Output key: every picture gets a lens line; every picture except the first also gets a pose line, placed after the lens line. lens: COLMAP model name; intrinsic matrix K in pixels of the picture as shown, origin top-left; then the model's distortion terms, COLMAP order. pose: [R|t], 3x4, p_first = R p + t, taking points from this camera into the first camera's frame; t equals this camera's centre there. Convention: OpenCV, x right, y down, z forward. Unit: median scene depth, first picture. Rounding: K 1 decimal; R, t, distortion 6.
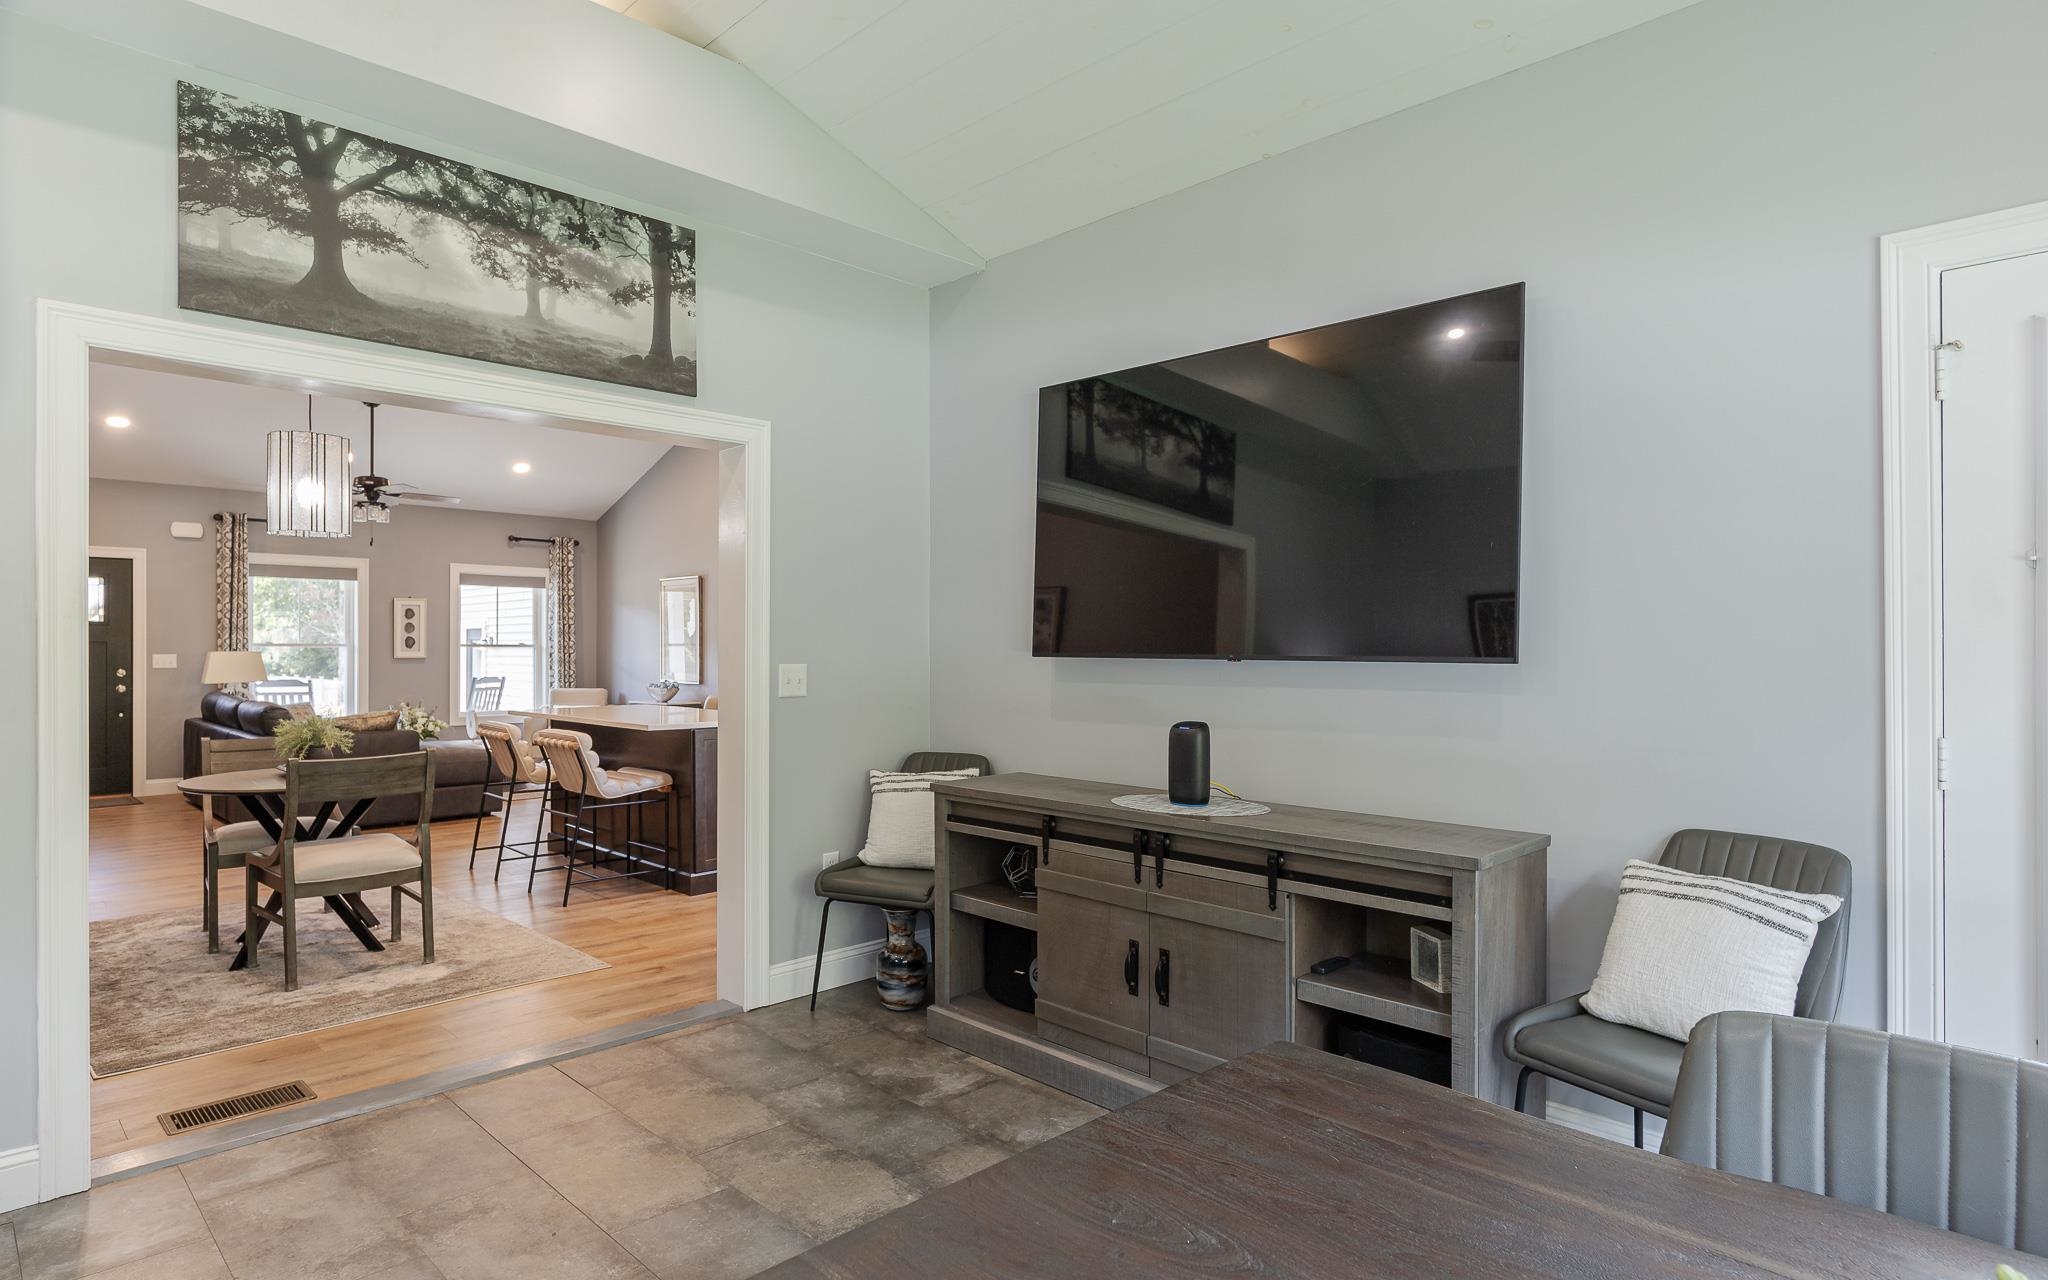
lens RADIAL K [[1106.3, 0, 1024.0], [0, 1106.3, 640.0], [0, 0, 1]] dist [0.023209, -0.034914]
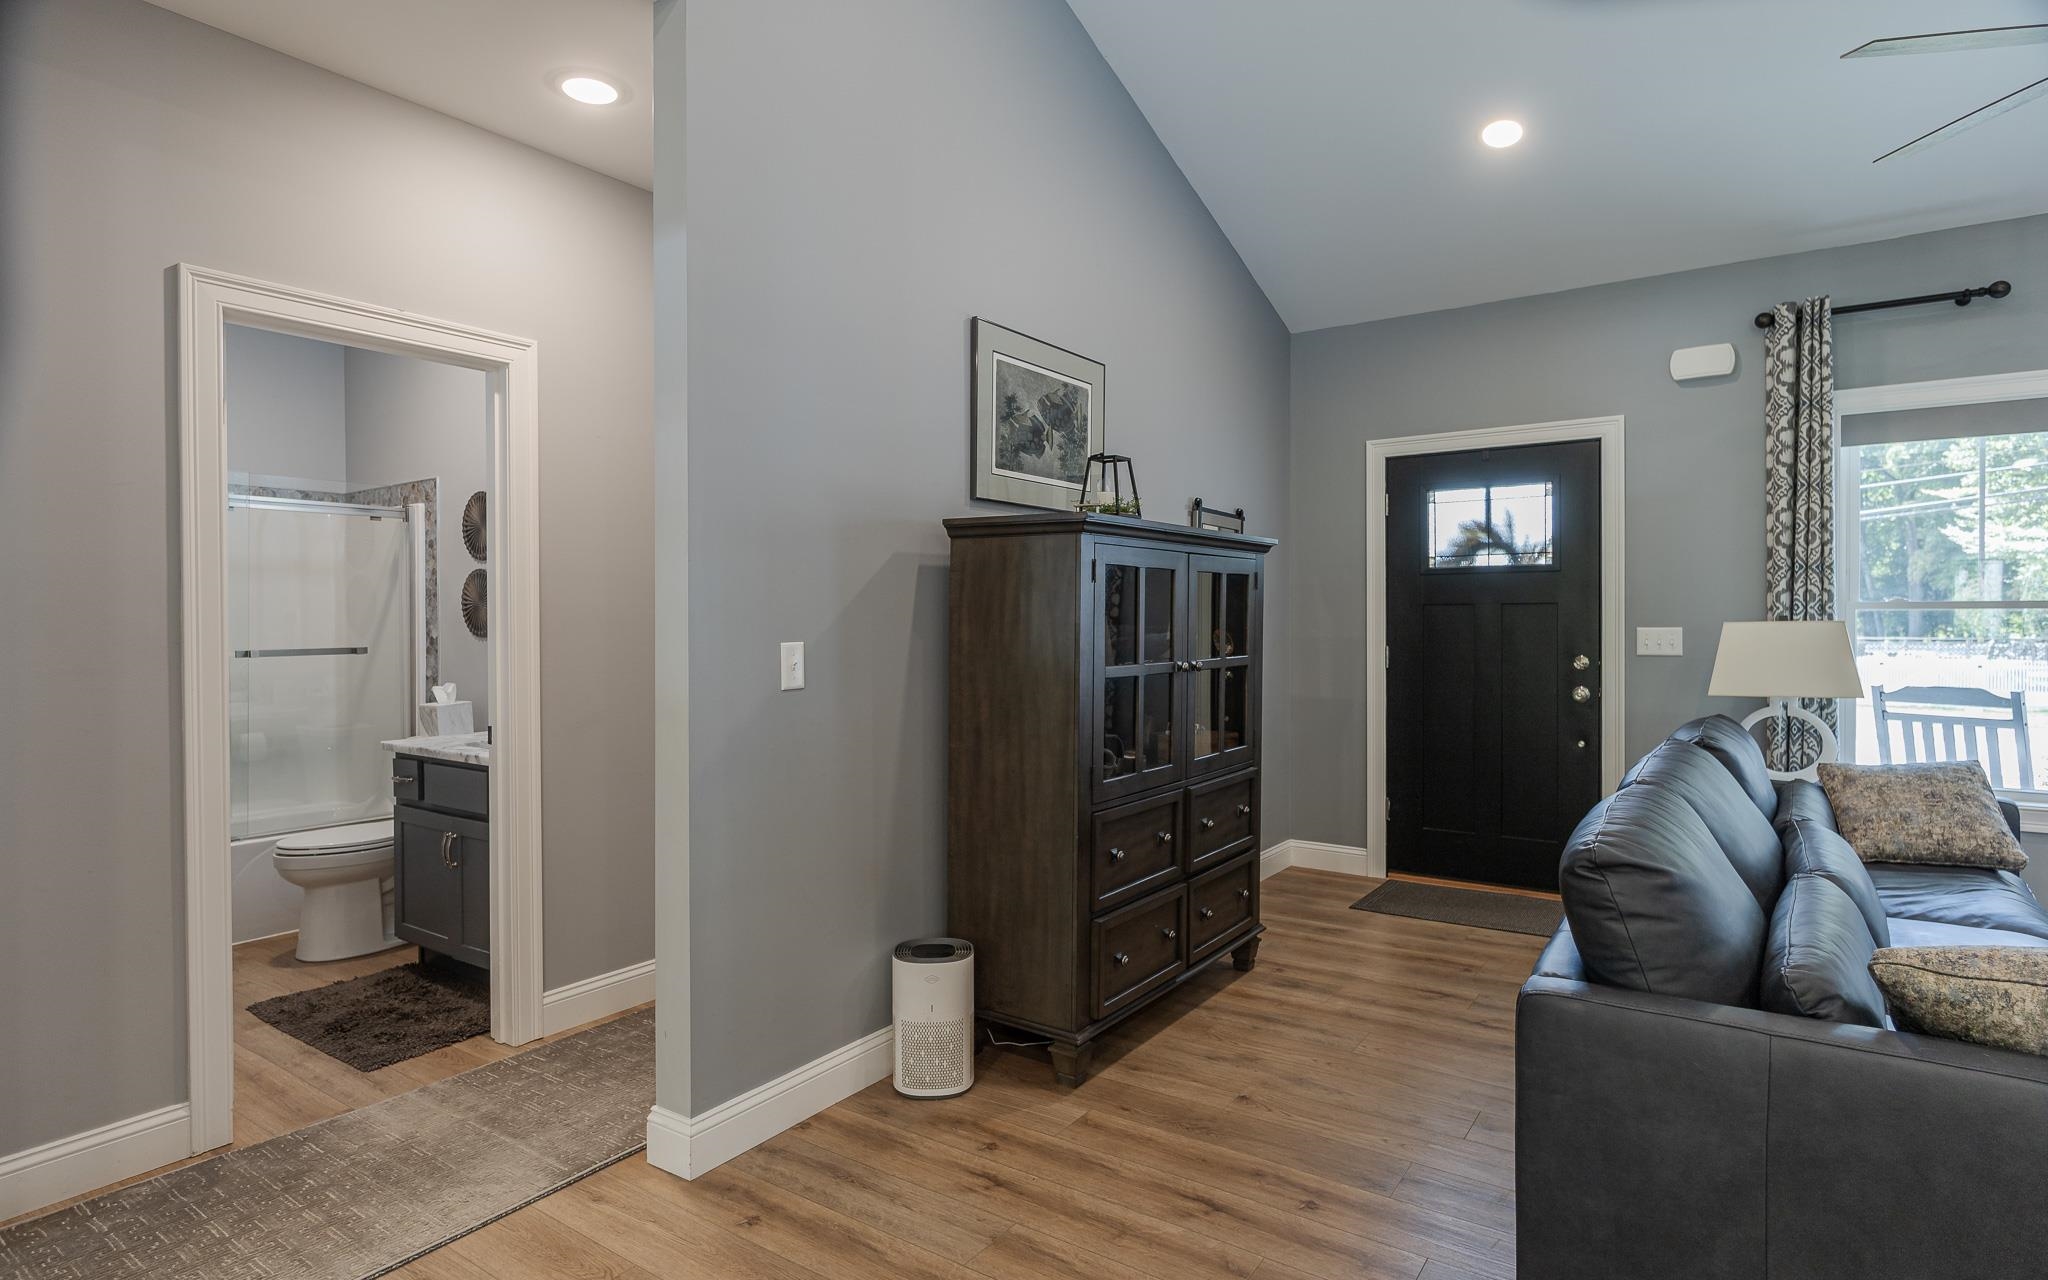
lens RADIAL K [[1064.7, 0, 1054.6], [0, 1064.7, 630.5], [0, 0, 1]] dist [-0.000514, 0.000104]
pose [[0.197967, 0.009671, -0.980161, -0.326499], [0.011086, 0.999865, 0.012105, 0.005211], [0.980146, -0.013263, 0.197833, 0.570397]]
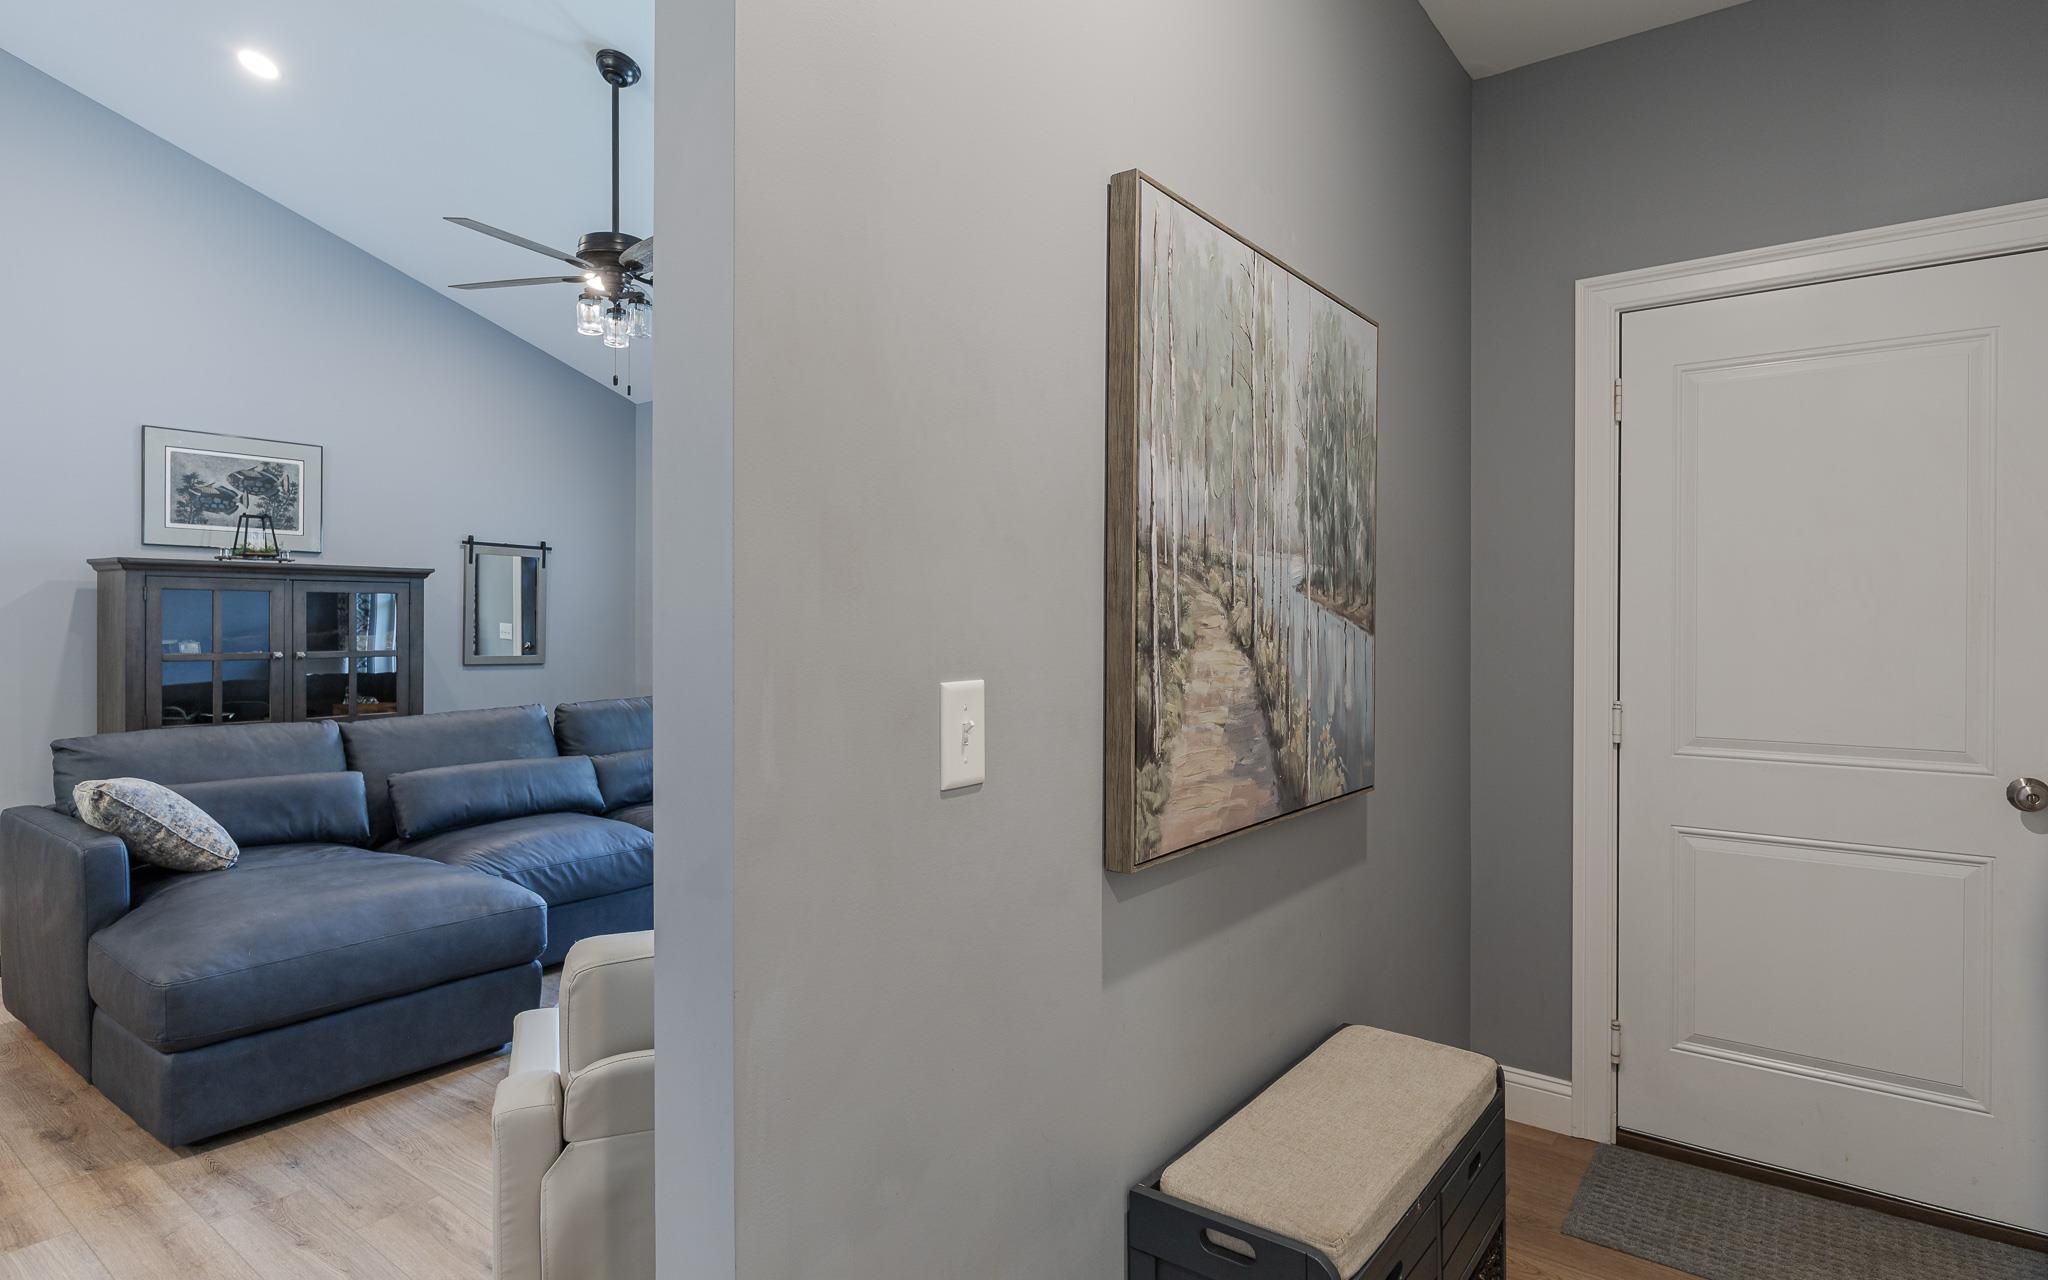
lens RADIAL K [[1086.0, 0, 1018.6], [0, 1086.0, 635.1], [0, 0, 1]] dist [0.001357, -0.000737]
pose [[0.130929, 0.011312, -0.991327, -0.109000], [0.003401, 0.999924, 0.011859, 0.006210], [0.991386, -0.004924, 0.130881, 0.926713]]
